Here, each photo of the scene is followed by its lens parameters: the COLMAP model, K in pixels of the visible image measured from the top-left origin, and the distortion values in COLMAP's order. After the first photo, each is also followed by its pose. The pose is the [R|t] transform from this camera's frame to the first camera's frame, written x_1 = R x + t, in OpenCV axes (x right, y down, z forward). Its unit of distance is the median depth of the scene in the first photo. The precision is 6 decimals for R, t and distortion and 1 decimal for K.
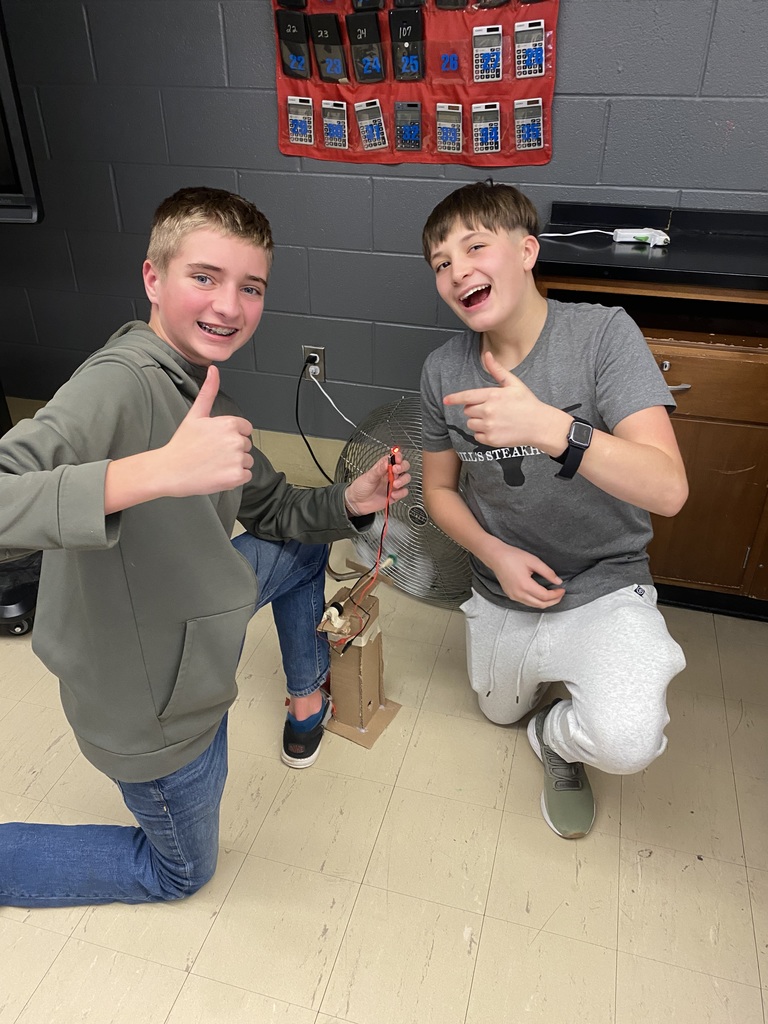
lens RADIAL K [[786.8, 0, 384.0], [0, 786.8, 512.0], [0, 0, 1]] dist [-0.002021, -0.009648]
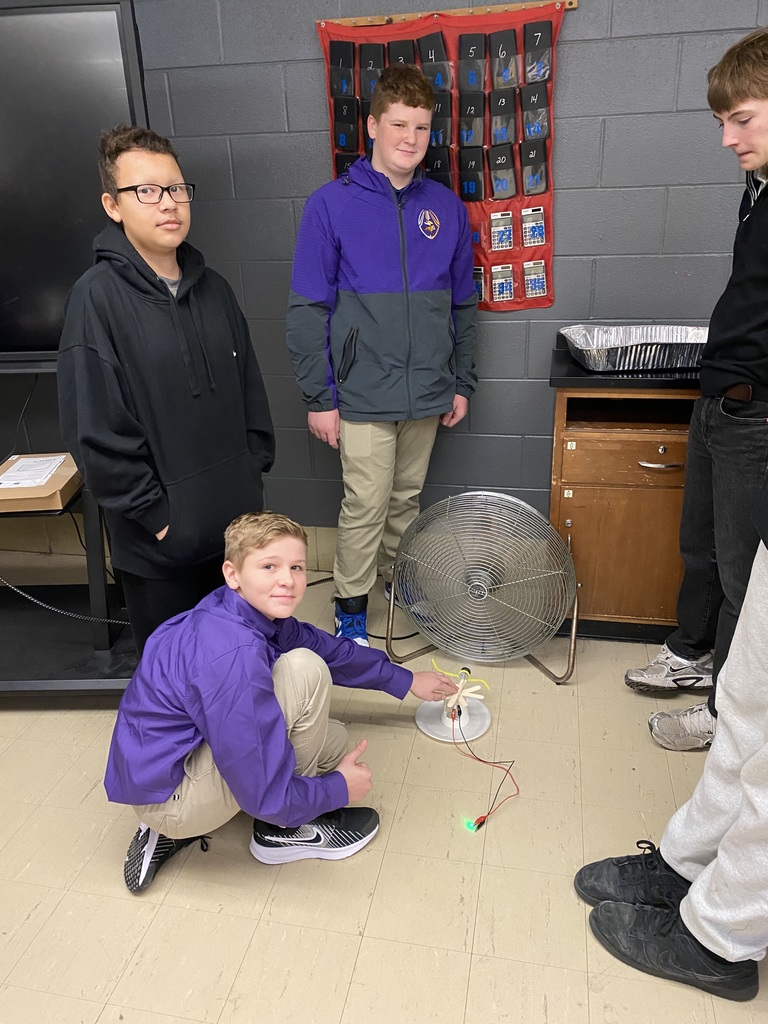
lens RADIAL K [[774.9, 0, 384.0], [0, 774.9, 512.0], [0, 0, 1]] dist [-0.006981, 0.001066]
pose [[0.997037, -0.061151, 0.046660, -0.158810], [0.067438, 0.986704, -0.147874, 0.070878], [-0.036997, 0.150582, 0.987905, -0.224250]]
